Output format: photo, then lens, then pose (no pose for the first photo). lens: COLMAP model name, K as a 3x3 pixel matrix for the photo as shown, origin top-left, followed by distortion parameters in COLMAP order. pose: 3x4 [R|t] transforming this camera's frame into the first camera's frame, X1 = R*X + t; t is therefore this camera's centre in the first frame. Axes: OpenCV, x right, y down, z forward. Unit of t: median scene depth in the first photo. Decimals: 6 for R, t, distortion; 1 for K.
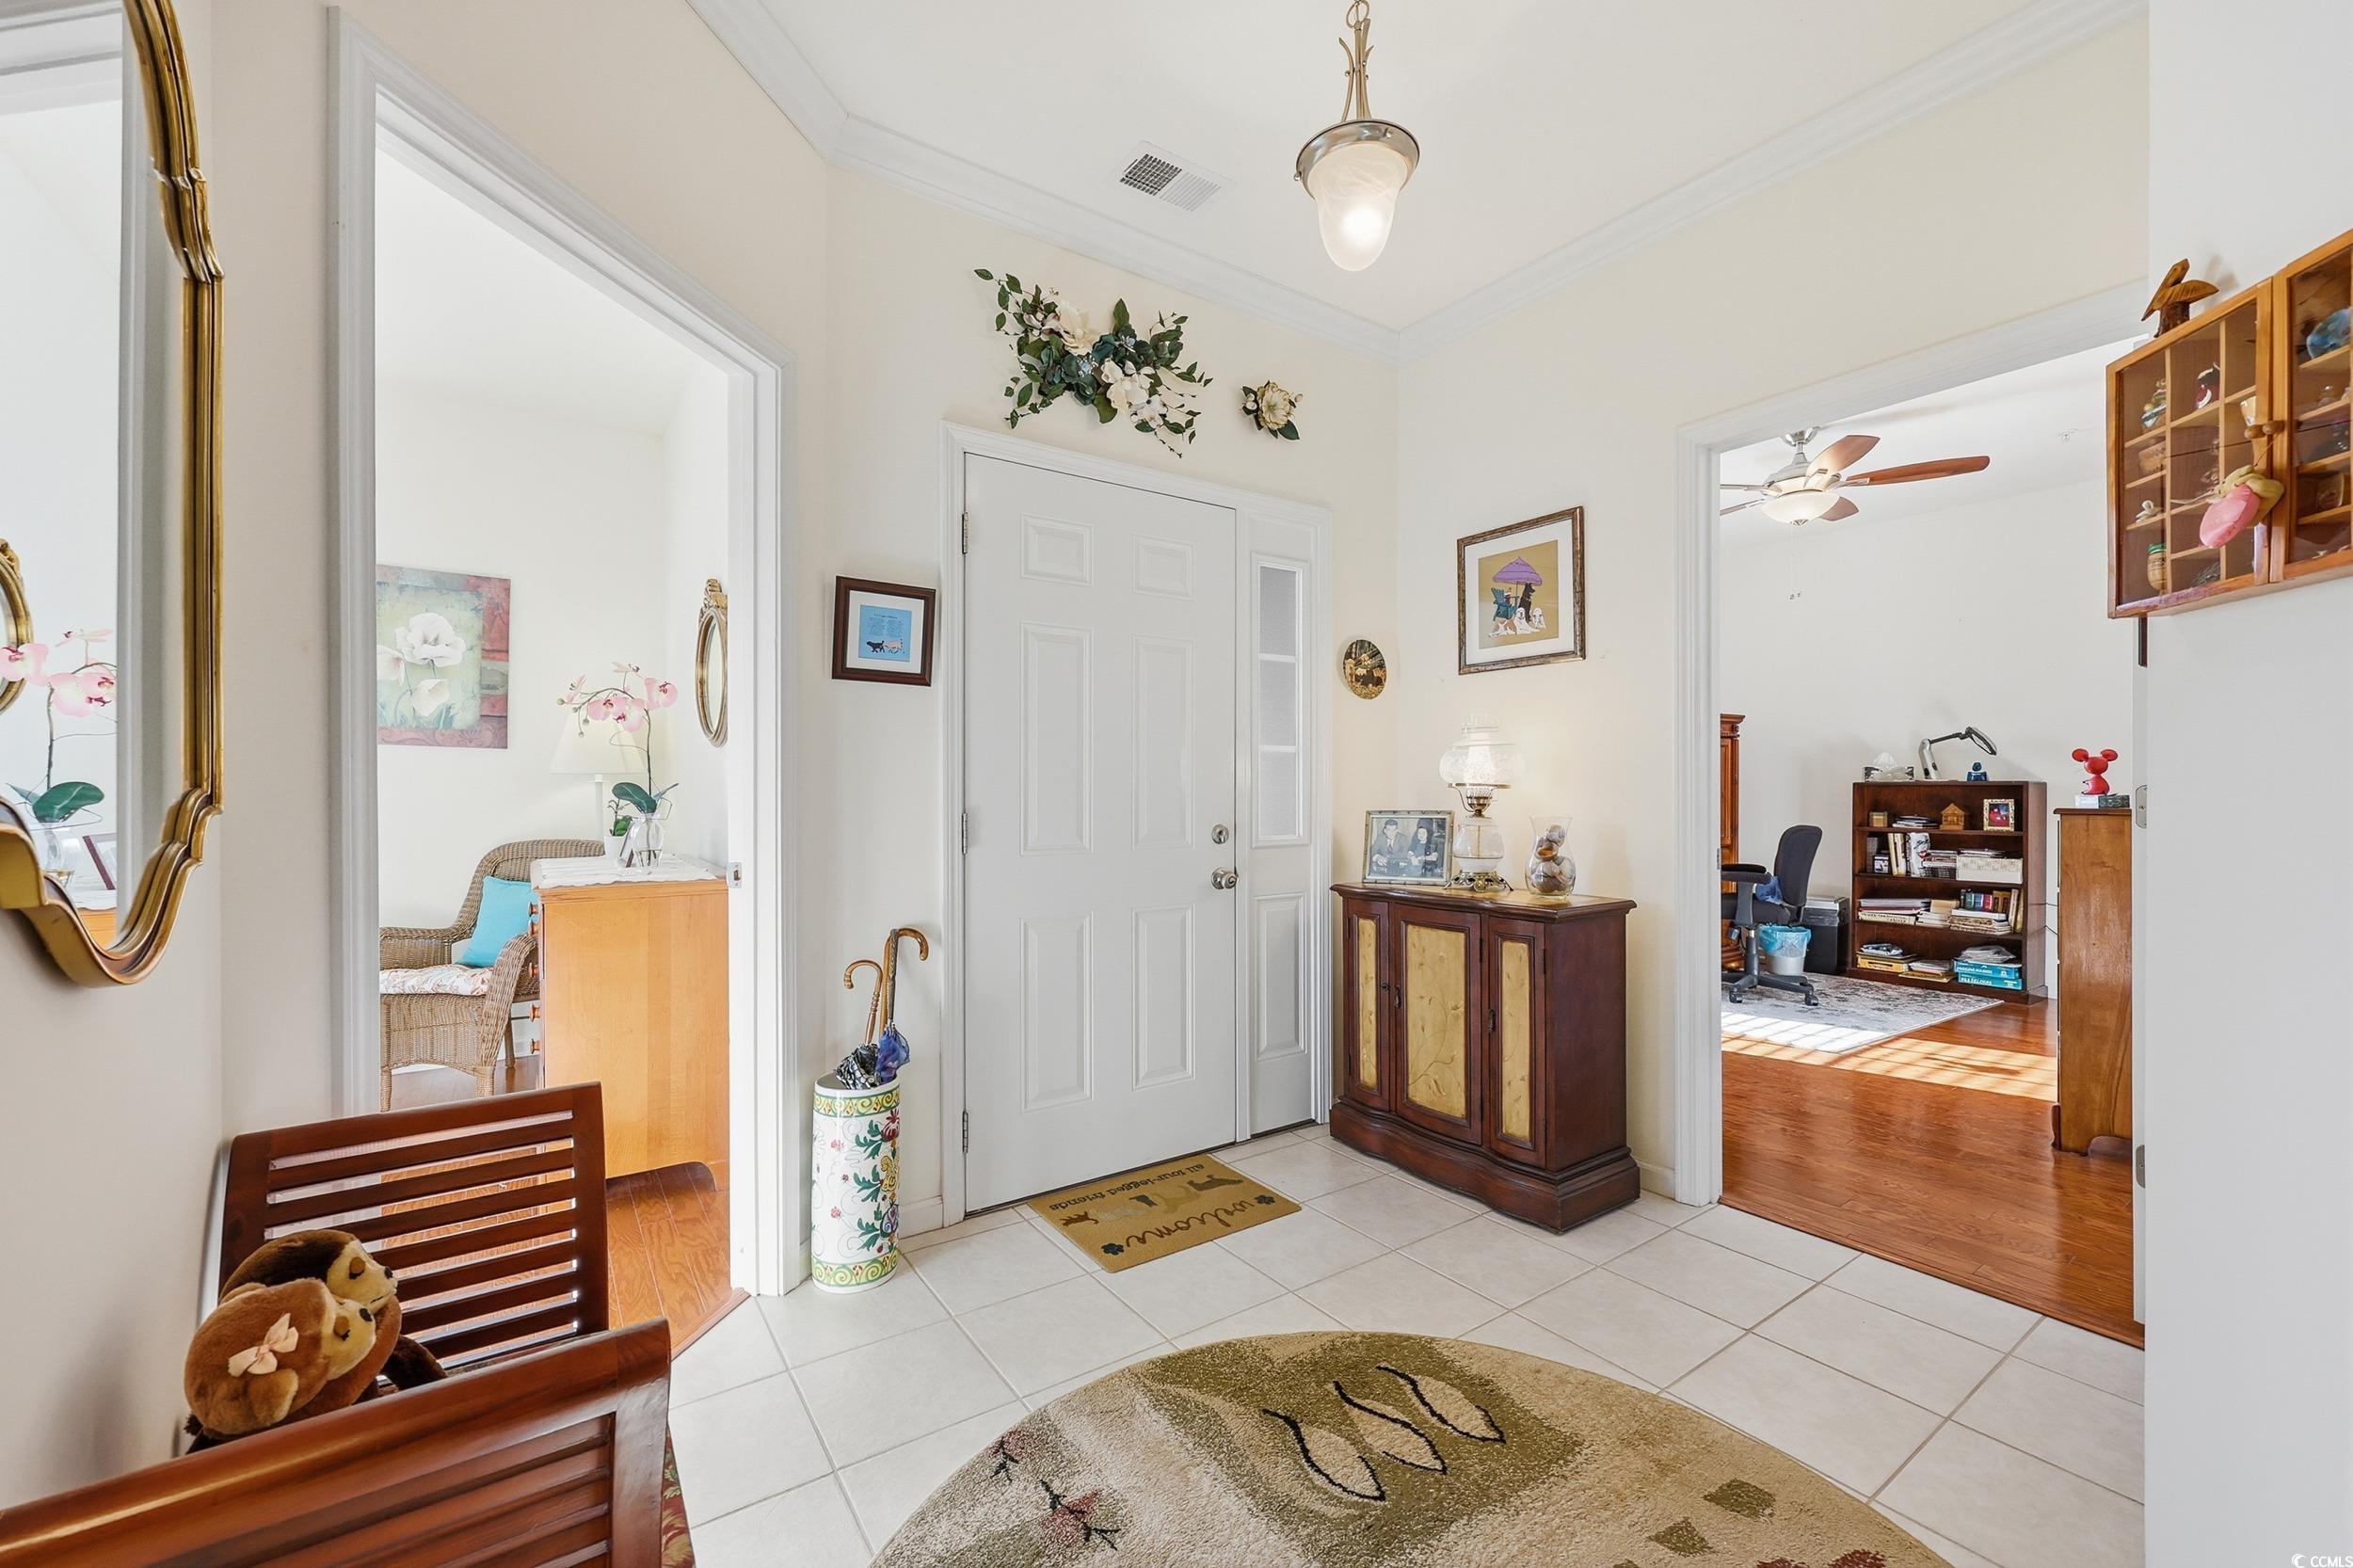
lens RADIAL K [[952.1, 0, 1175.2], [0, 952.1, 789.7], [0, 0, 1]] dist [-0.002253, 0.000042]
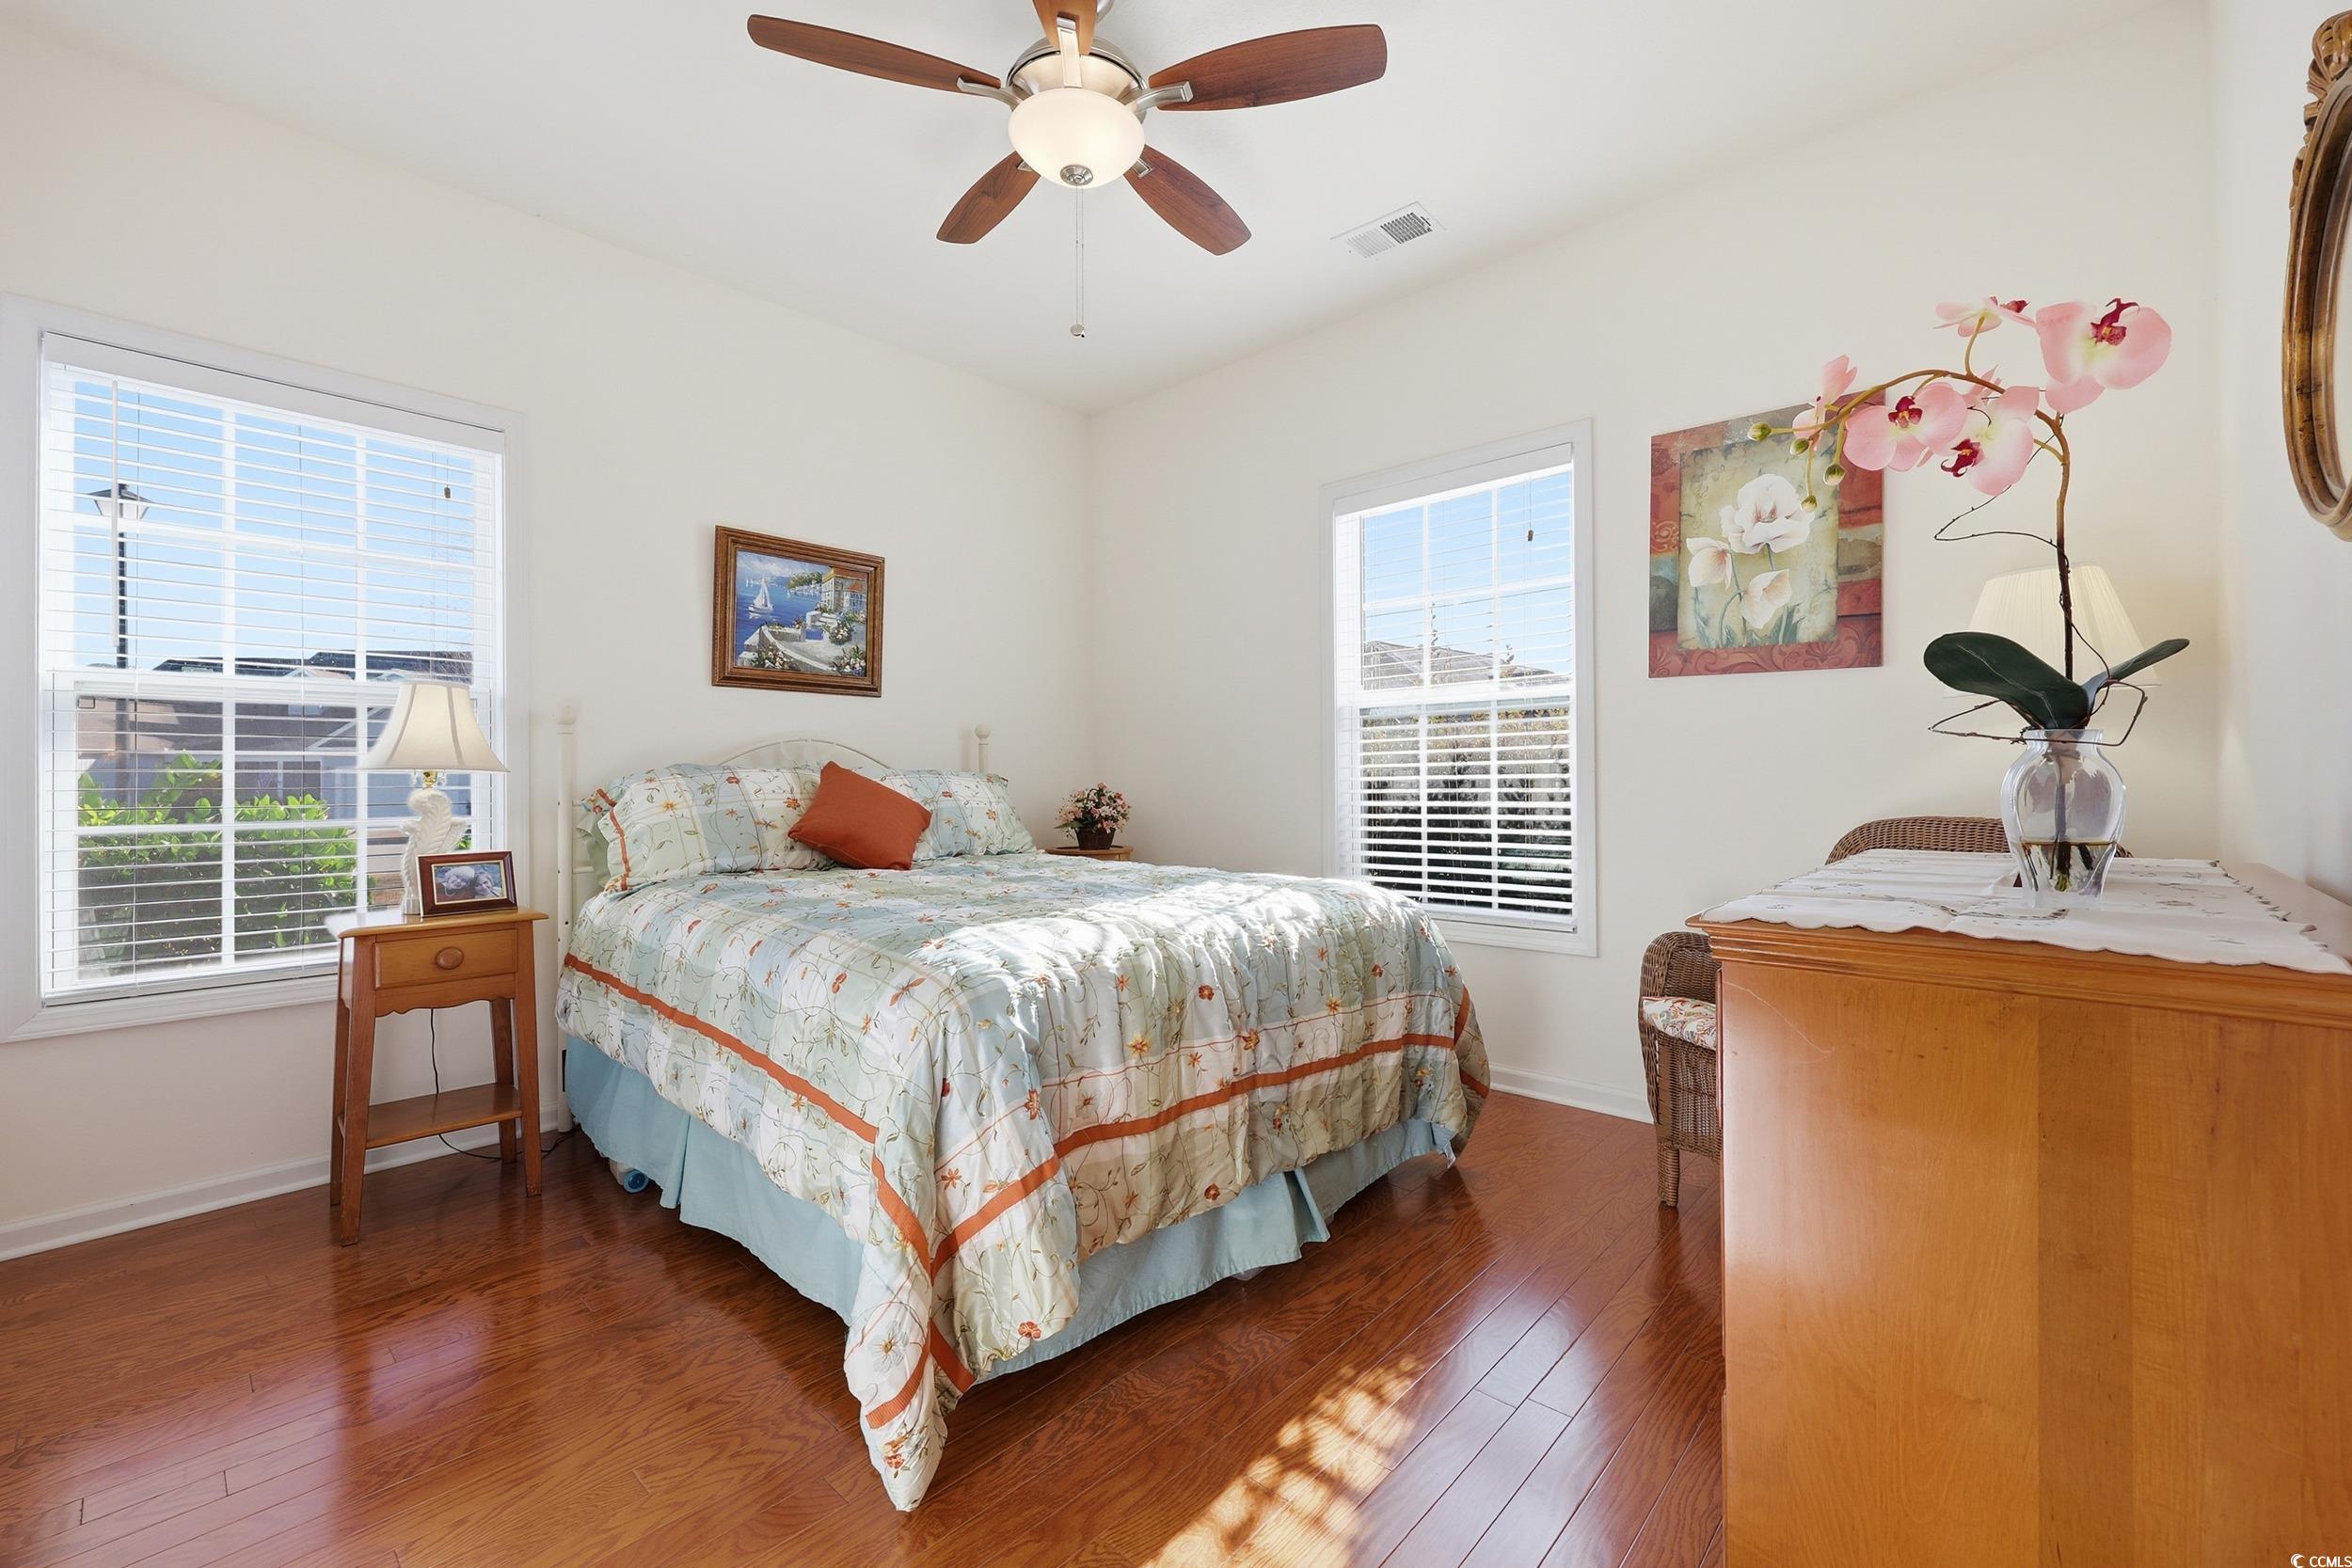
lens RADIAL K [[965.0, 0, 1173.6], [0, 965.0, 784.1], [0, 0, 1]] dist [-0.011302, -0.000106]
pose [[0.217312, 0.003547, -0.976096, -0.118673], [0.006450, 0.999966, 0.005070, 0.015555], [0.976081, -0.007397, 0.217282, 0.250261]]
